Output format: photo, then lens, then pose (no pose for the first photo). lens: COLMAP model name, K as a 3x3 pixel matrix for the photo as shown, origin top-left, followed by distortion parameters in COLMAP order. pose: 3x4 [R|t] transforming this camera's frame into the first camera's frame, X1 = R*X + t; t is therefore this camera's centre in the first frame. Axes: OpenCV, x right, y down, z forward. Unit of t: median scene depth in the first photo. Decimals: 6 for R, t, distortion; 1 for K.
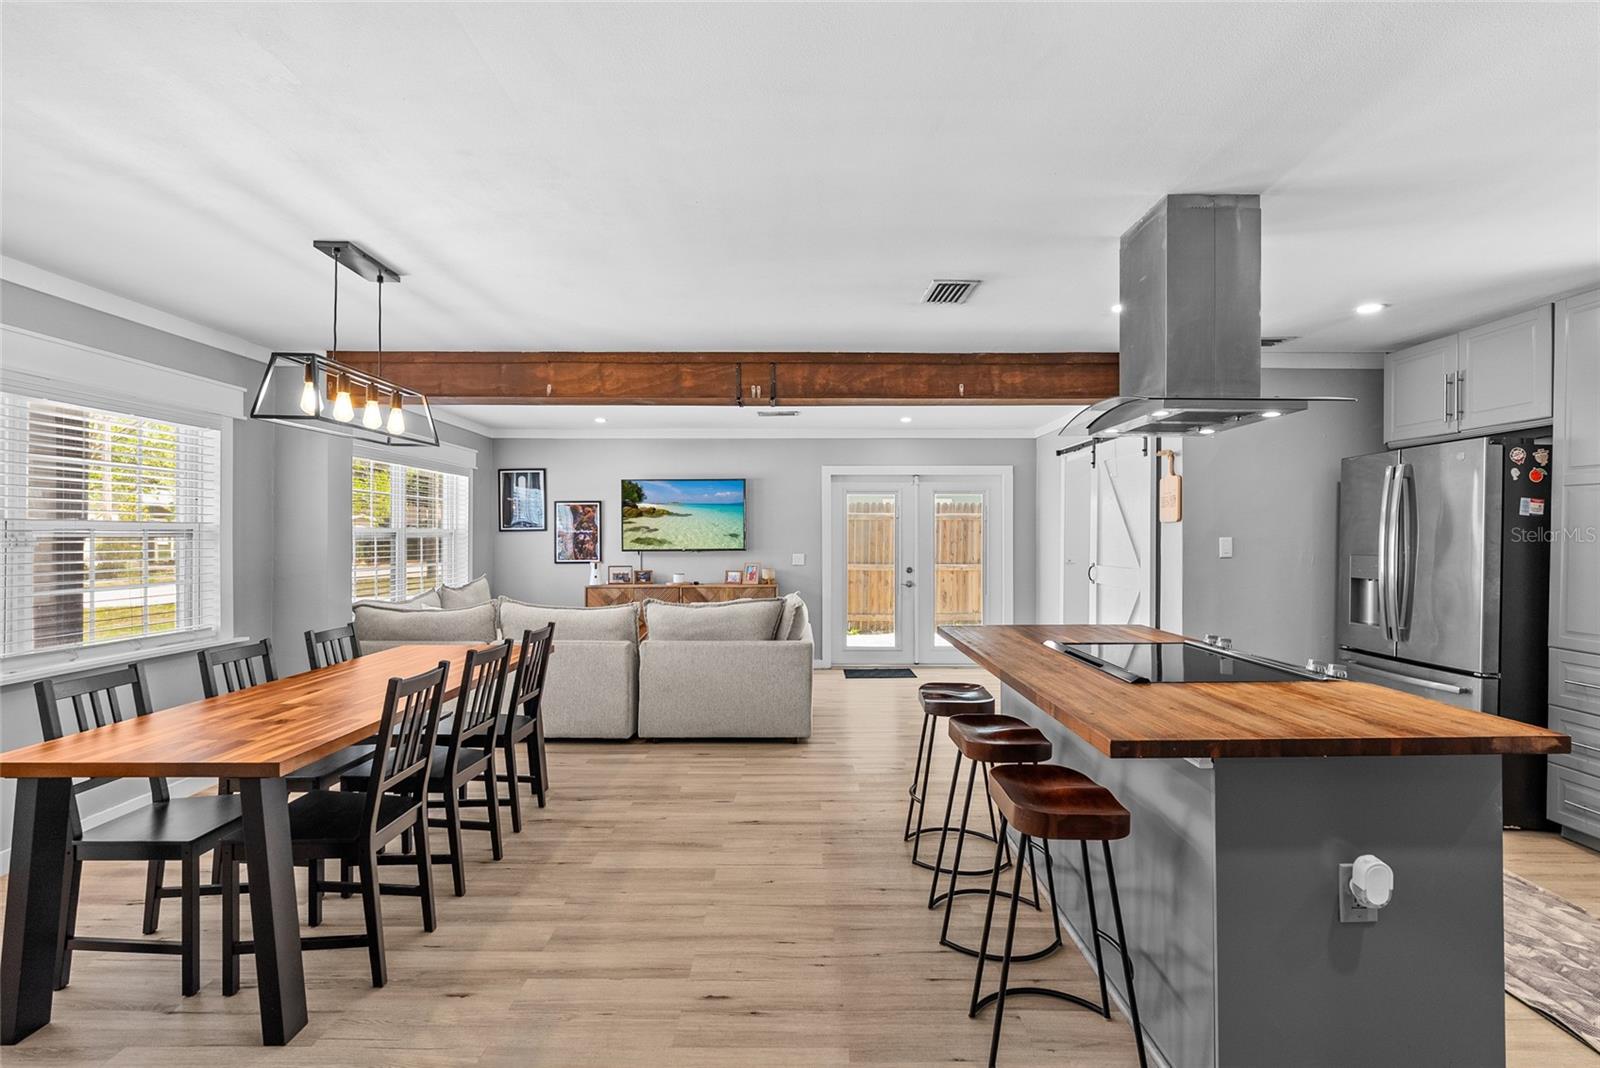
lens RADIAL K [[726.4, 0, 800.0], [0, 726.4, 534.0], [0, 0, 1]] dist [-0.003762, 0.000144]
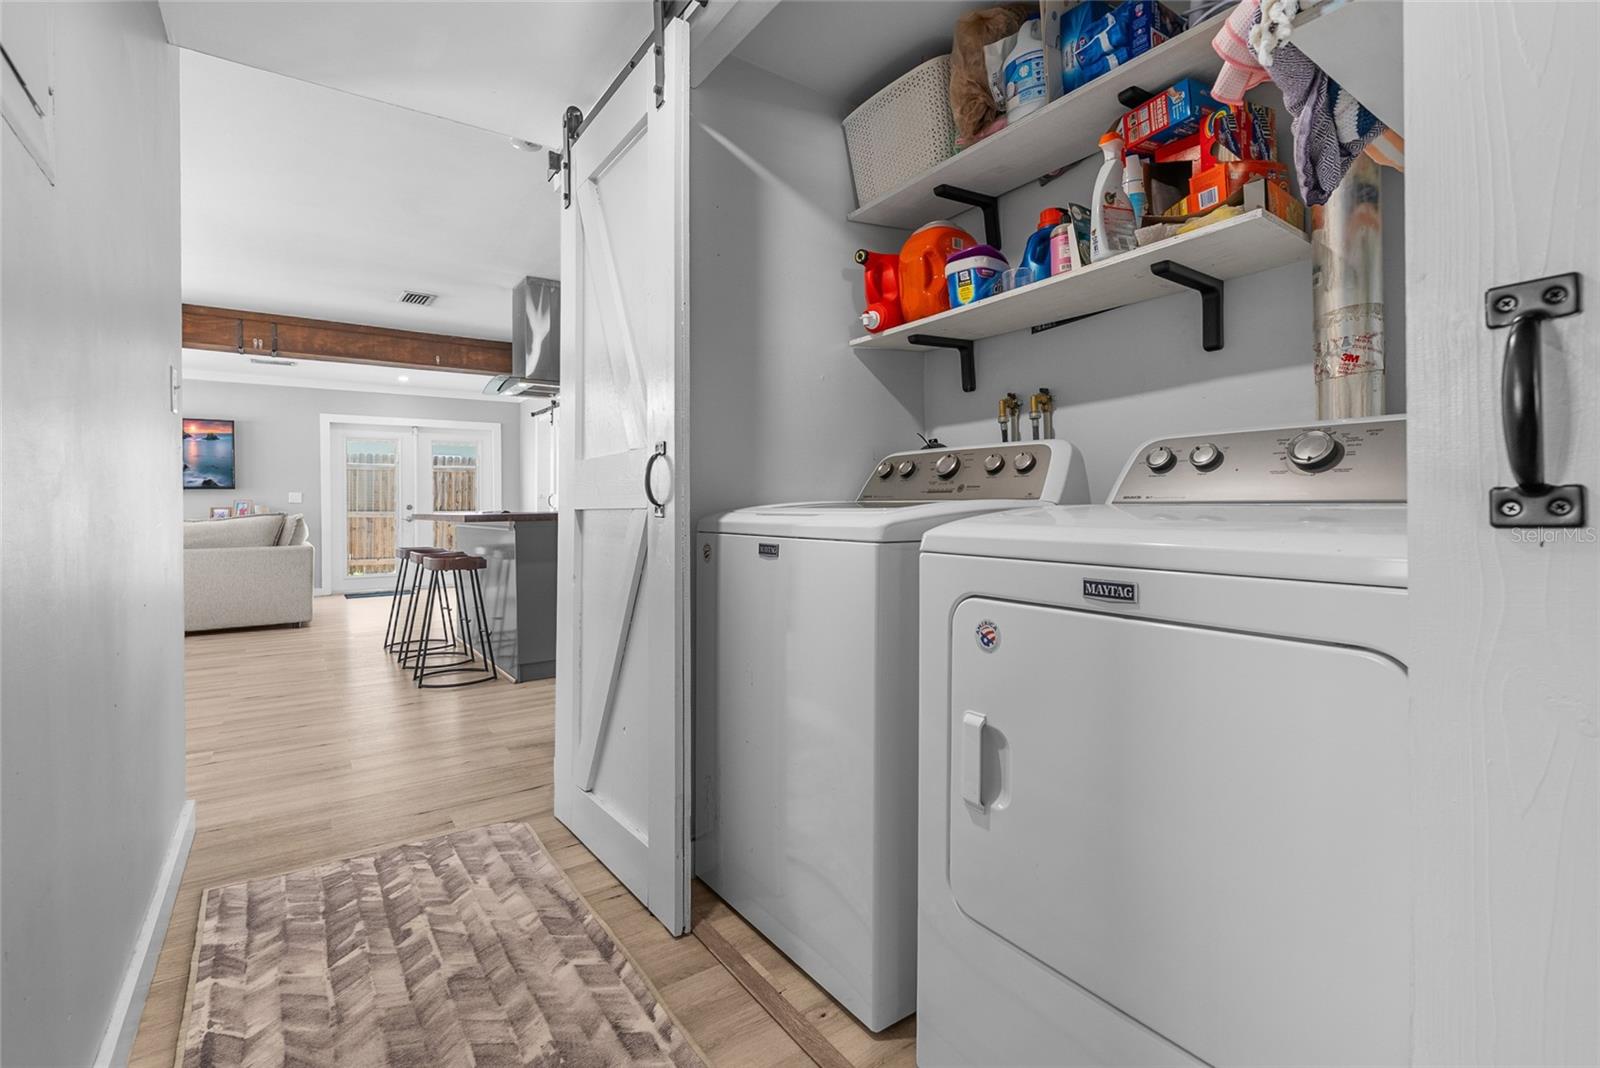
lens RADIAL K [[738.0, 0, 795.8], [0, 738.0, 511.4], [0, 0, 1]] dist [-0.000973, 0.000106]
pose [[0.823360, -0.006790, 0.567479, -0.020840], [0.004589, 0.999975, 0.005307, 0.091569], [-0.567501, -0.001766, 0.823371, -0.582085]]
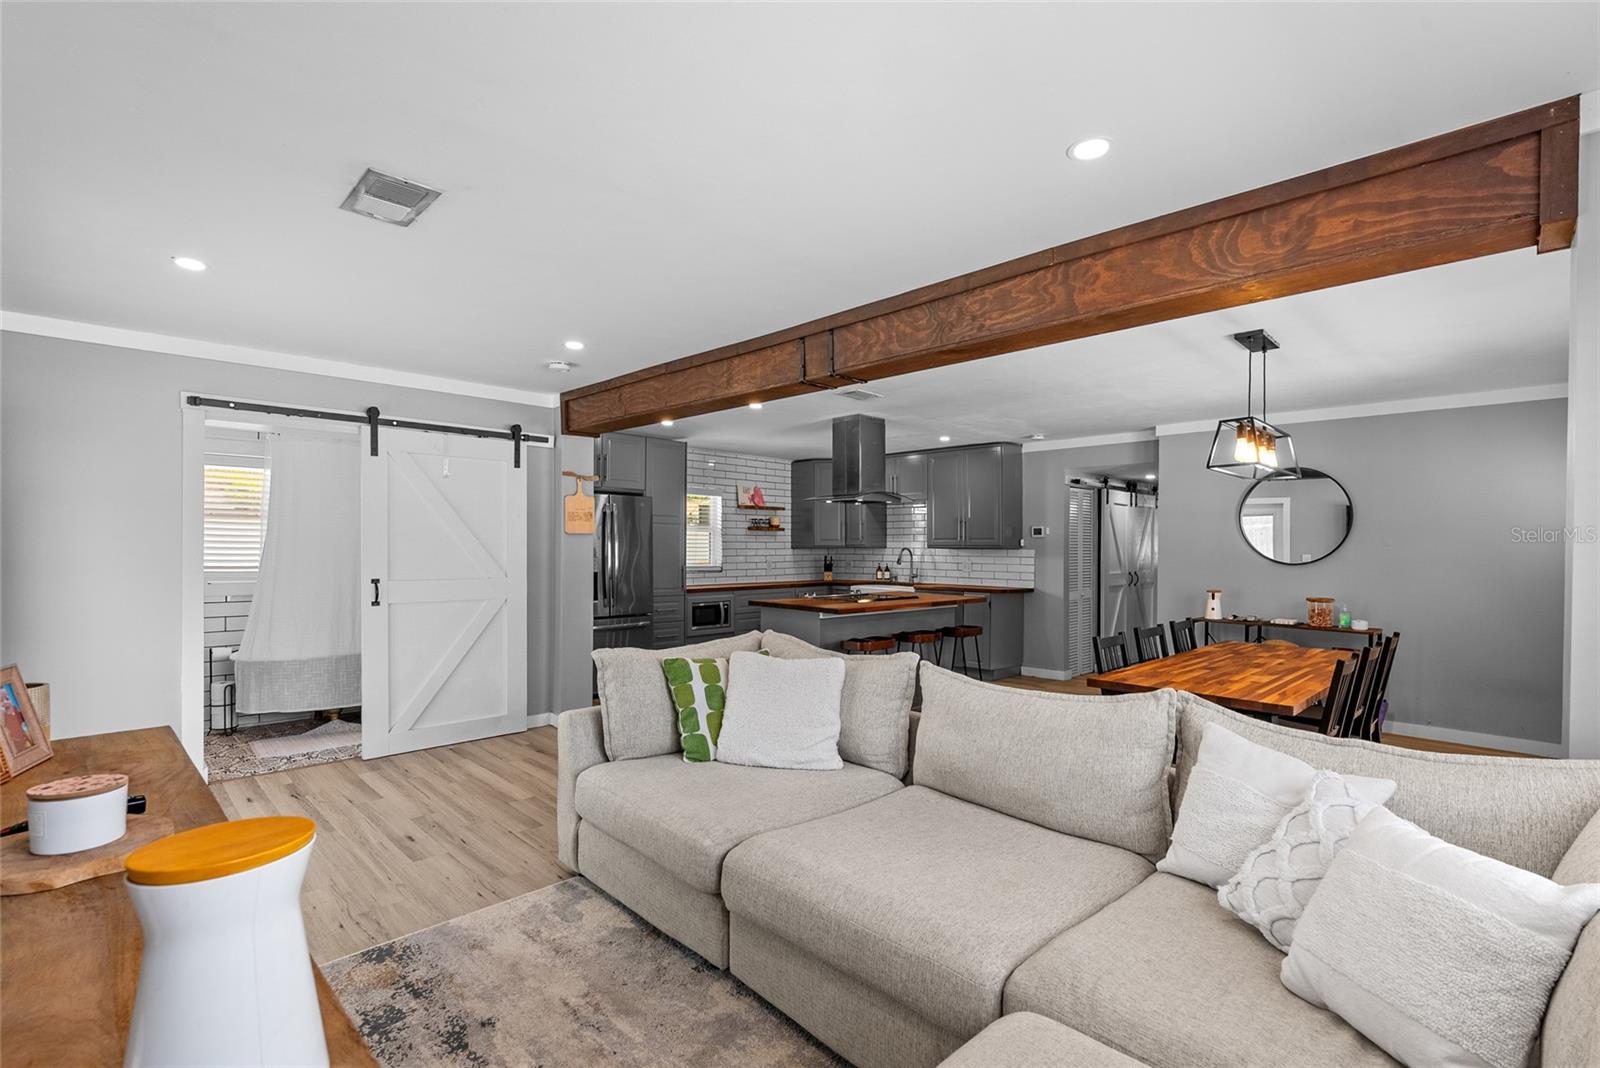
lens RADIAL K [[740.8, 0, 806.5], [0, 740.8, 554.3], [0, 0, 1]] dist [-0.000292, 0.000133]
pose [[-0.705350, -0.014119, 0.708719, -0.646236], [-0.009655, 0.999900, 0.010312, 0.001133], [-0.708793, 0.000431, -0.705416, 1.653100]]
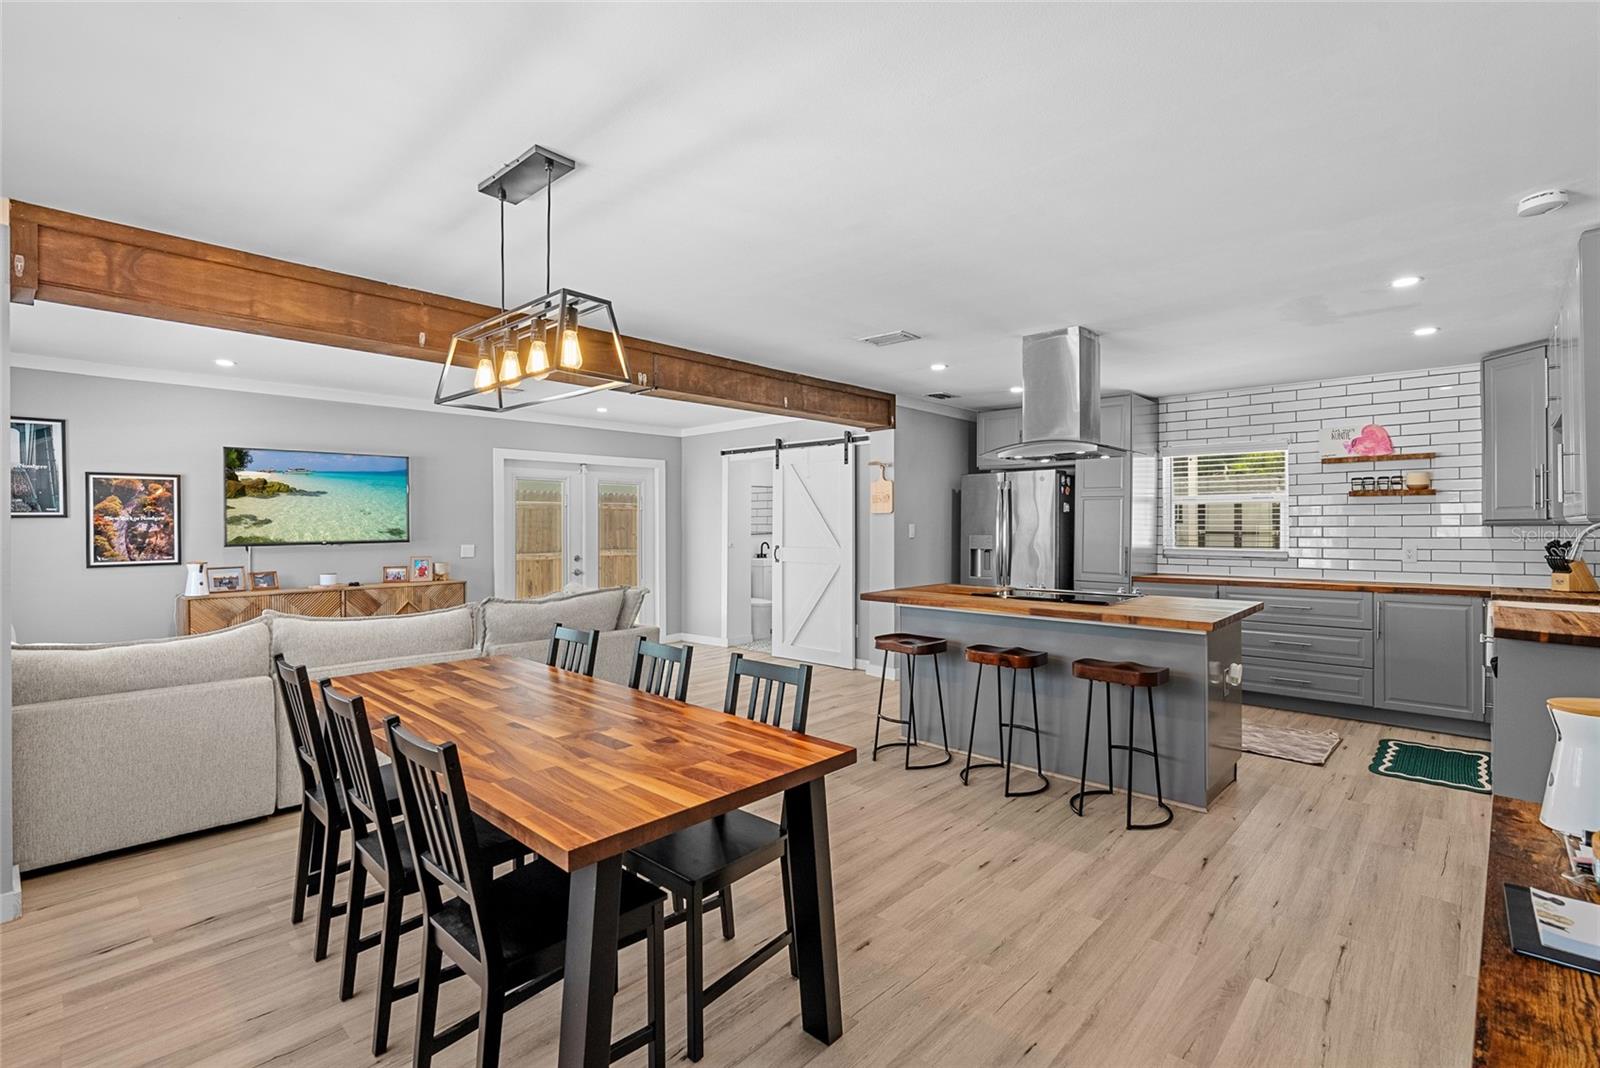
lens RADIAL K [[729.2, 0, 798.9], [0, 729.2, 525.4], [0, 0, 1]] dist [-0.002682, 0.000139]
pose [[0.682339, -0.003366, 0.731028, -0.650067], [0.000931, 0.999993, 0.003736, 0.001094], [-0.731035, -0.001868, 0.682337, 0.159698]]
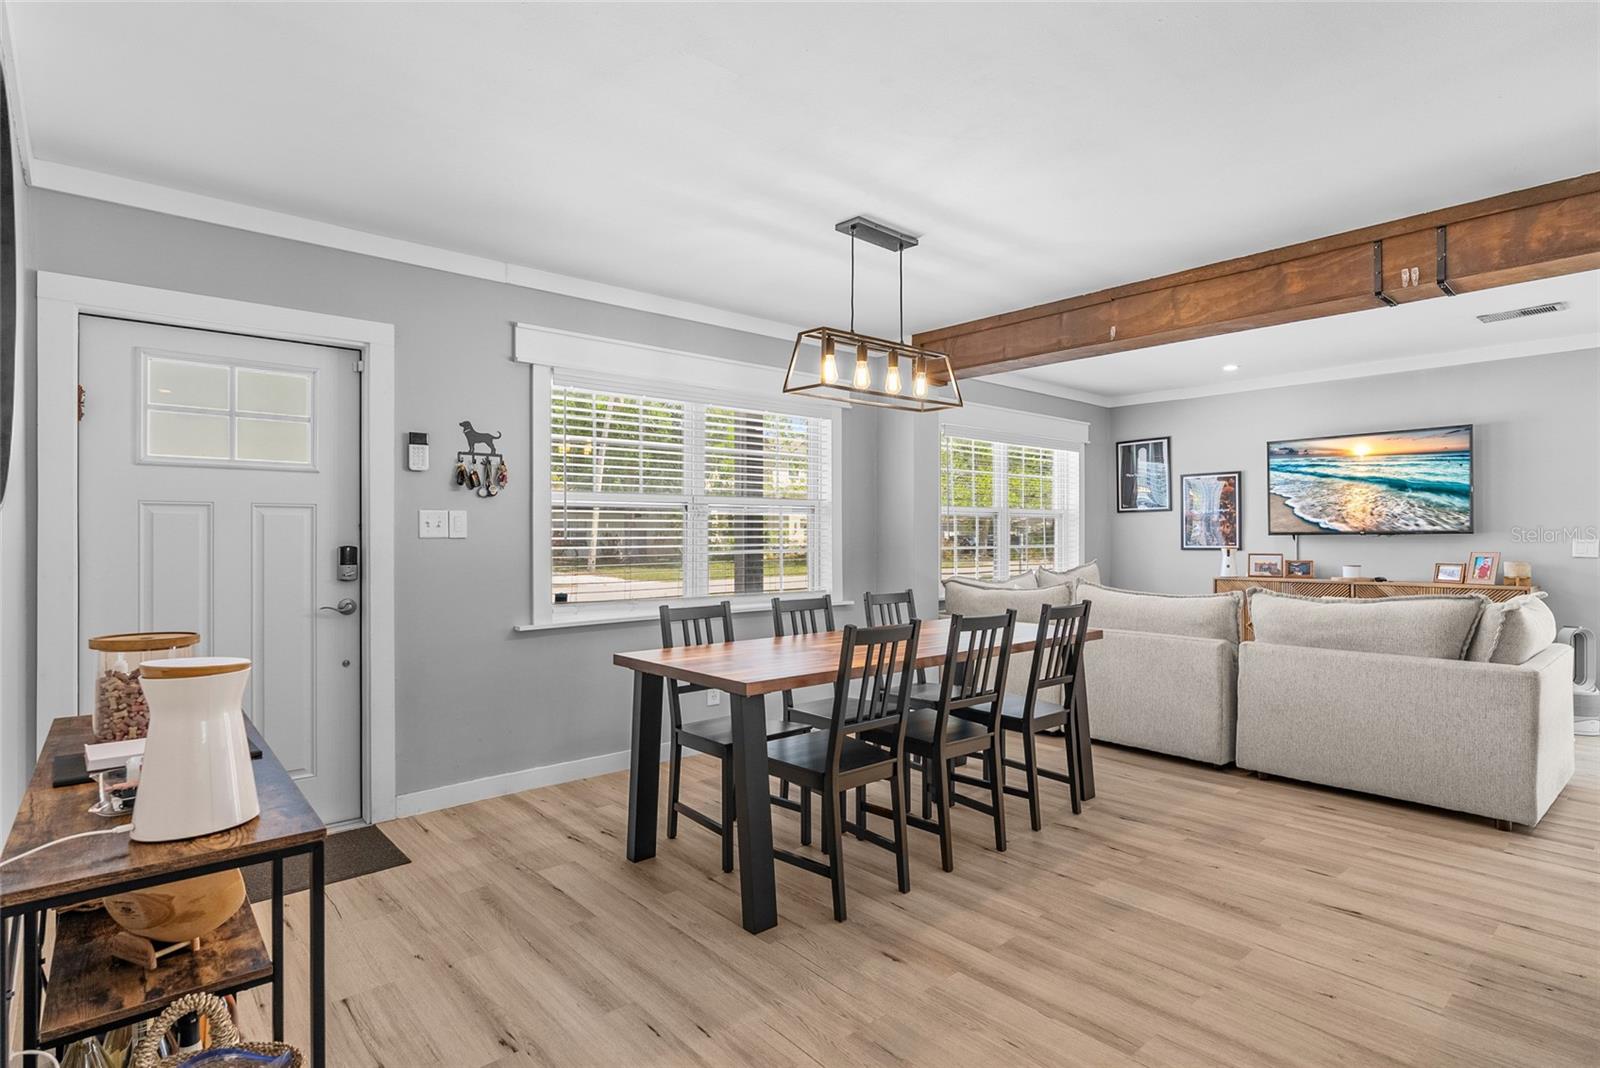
lens RADIAL K [[815.7, 0, 800.0], [0, 815.7, 534.0], [0, 0, 1]] dist [-0.003343, 0.000241]
pose [[0.660409, -0.001838, -0.750903, 0.128823], [0.003321, 0.999994, 0.000473, 0.035289], [0.750898, -0.002807, 0.660412, 0.094751]]
